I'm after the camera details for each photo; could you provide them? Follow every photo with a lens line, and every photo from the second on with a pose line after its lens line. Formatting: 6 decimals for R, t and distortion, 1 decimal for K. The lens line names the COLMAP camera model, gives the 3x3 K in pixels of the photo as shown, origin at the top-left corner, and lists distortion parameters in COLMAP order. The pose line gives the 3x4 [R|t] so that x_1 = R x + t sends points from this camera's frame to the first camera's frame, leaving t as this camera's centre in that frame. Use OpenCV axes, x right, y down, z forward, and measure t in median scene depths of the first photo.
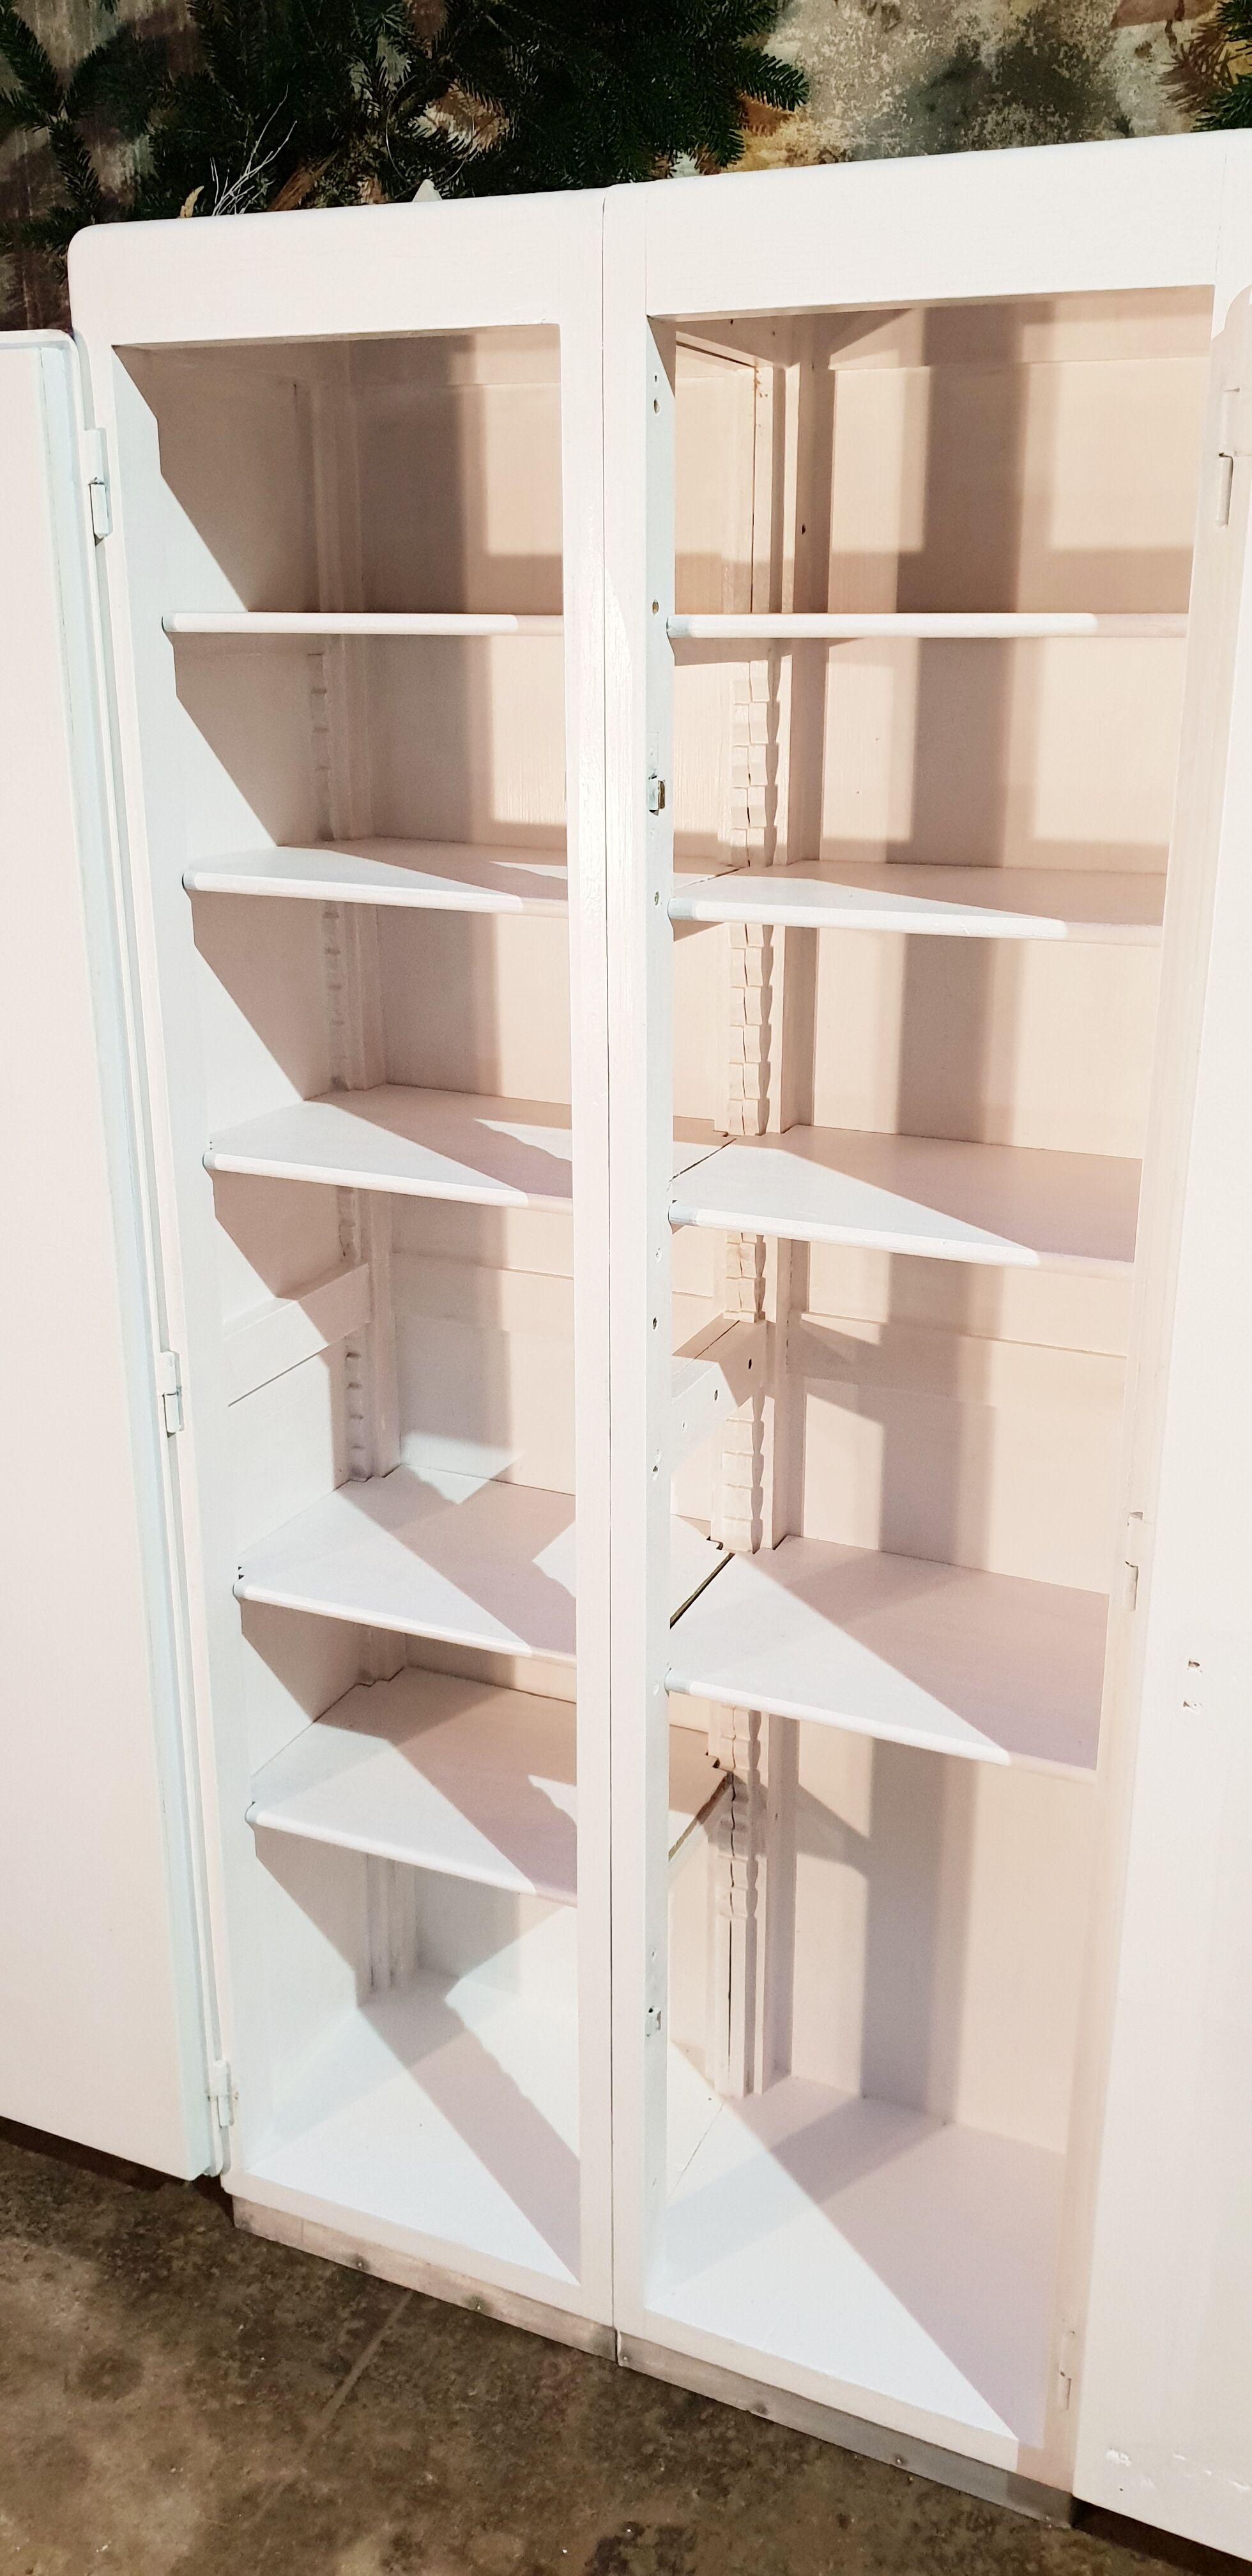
lens RADIAL K [[2025.3, 0, 673.0], [0, 2025.3, 1271.4], [0, 0, 1]] dist [-0.010979, 0.043328]
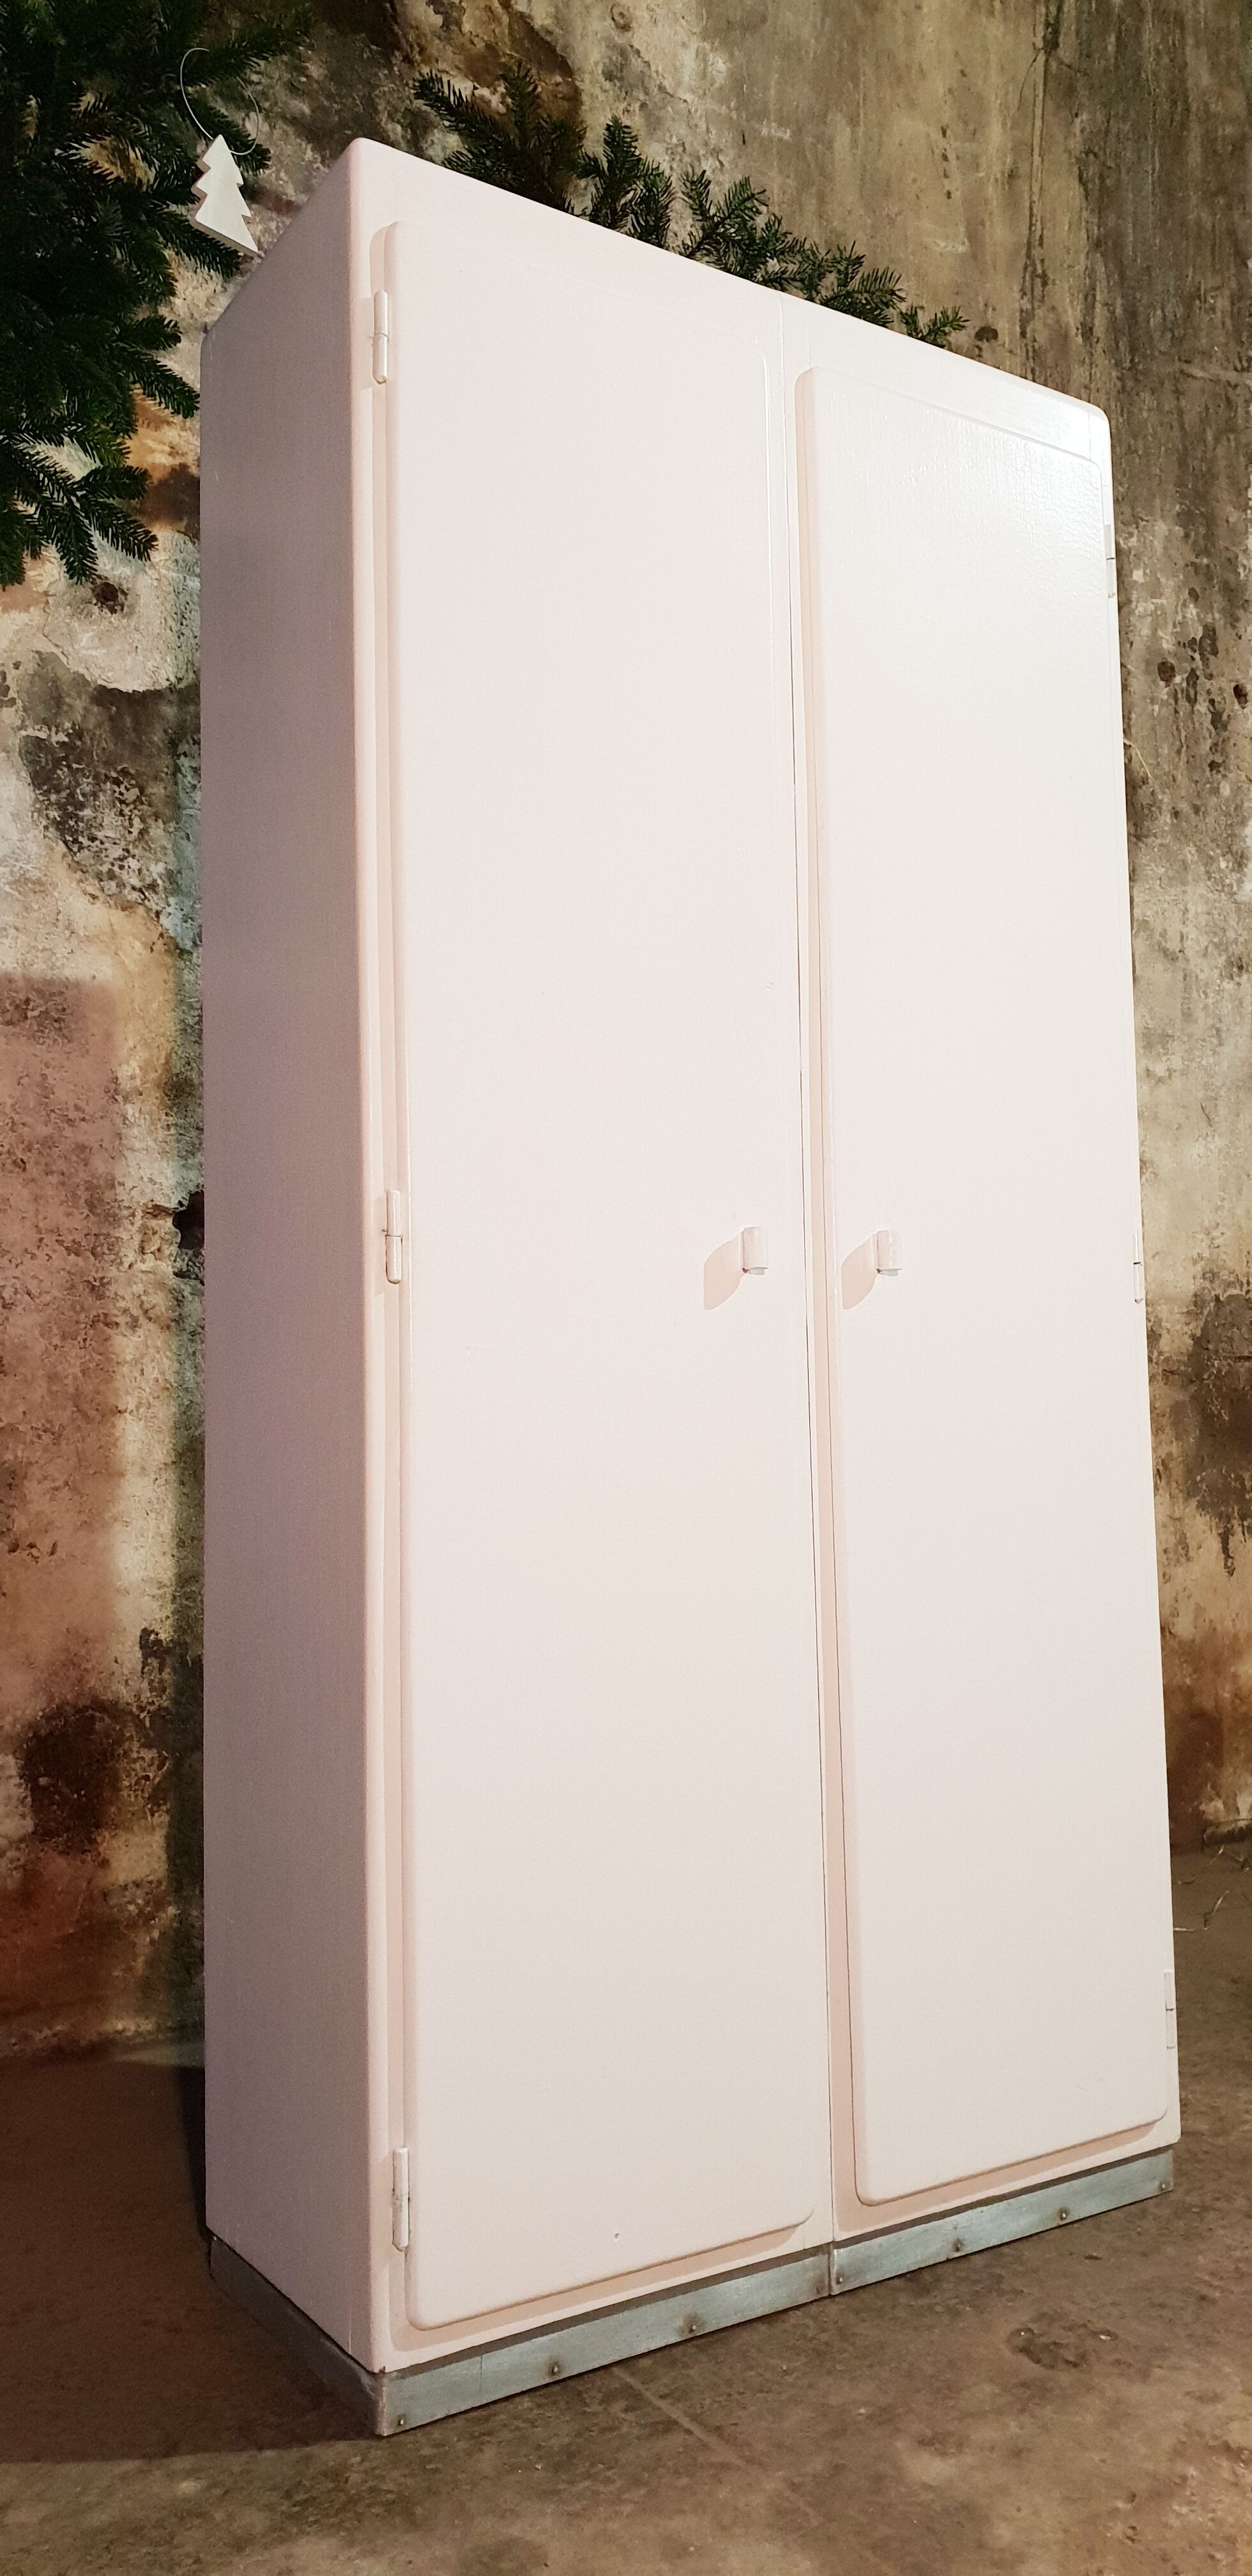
lens RADIAL K [[2025.3, 0, 662.5], [0, 2025.3, 1278.8], [0, 0, 1]] dist [-0.010979, 0.043328]
pose [[0.558724, 0.047921, 0.827968, -0.868144], [0.278314, 0.929605, -0.241613, 0.309032], [-0.781261, 0.365430, 0.506056, 0.420513]]
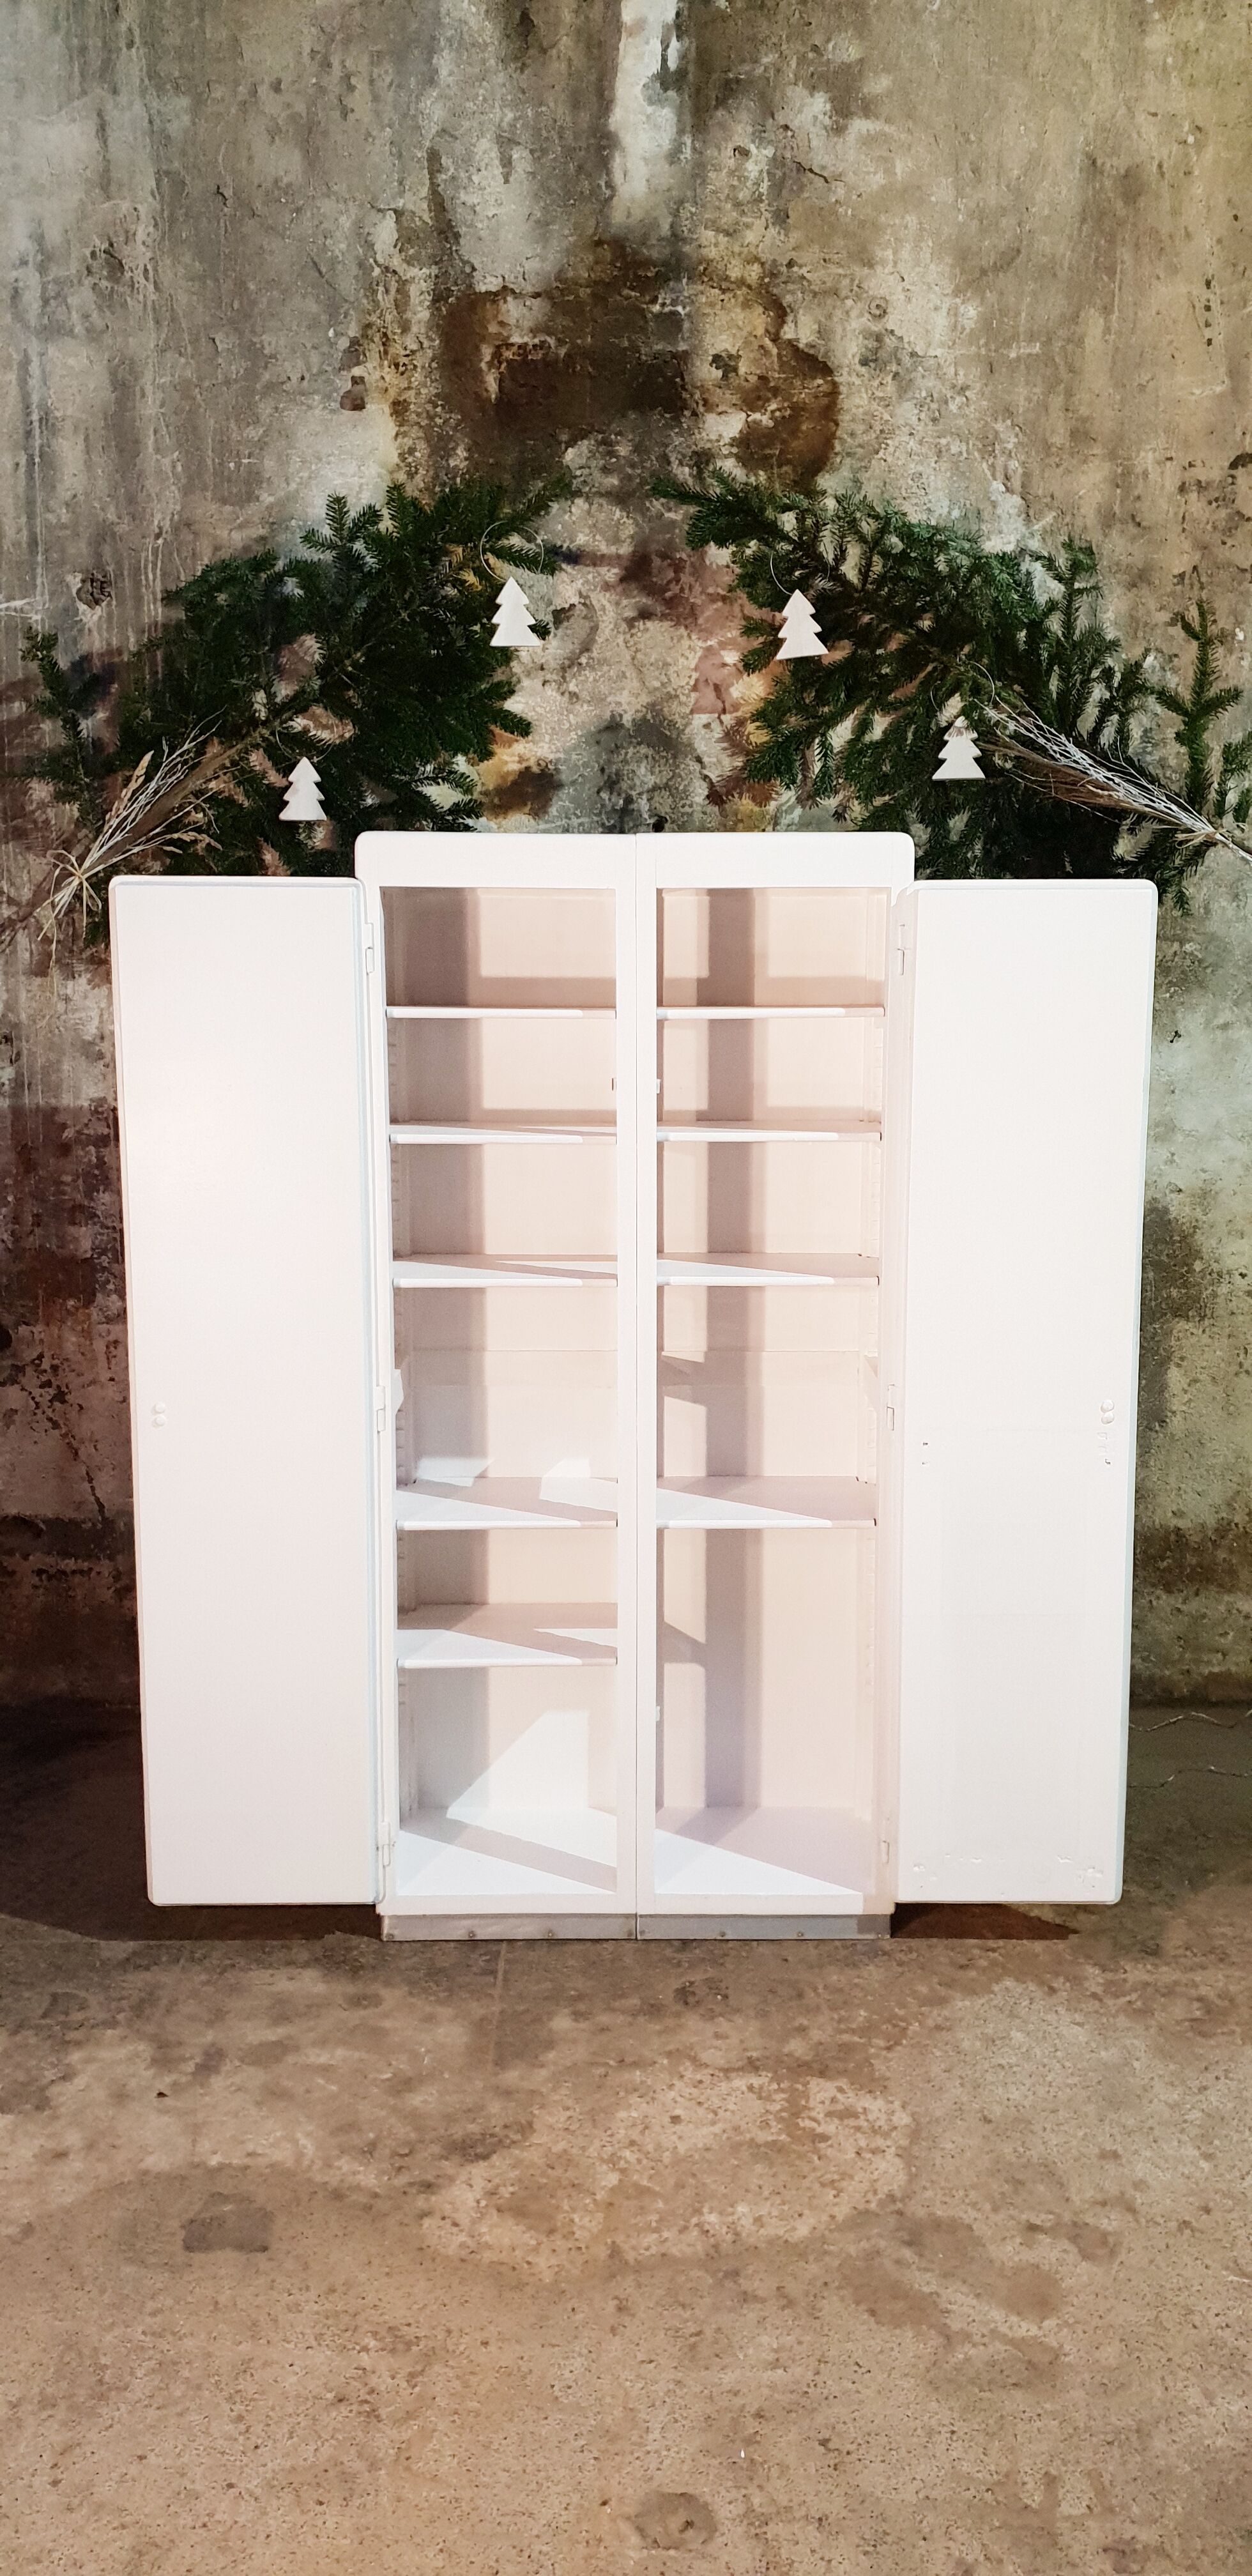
lens RADIAL K [[2025.3, 0, 667.1], [0, 2025.3, 1273.7], [0, 0, 1]] dist [-0.010979, 0.043328]
pose [[0.914897, -0.062069, 0.398888, -0.685570], [0.126831, 0.982270, -0.138054, 0.210742], [-0.383247, 0.176897, 0.906548, -0.746329]]
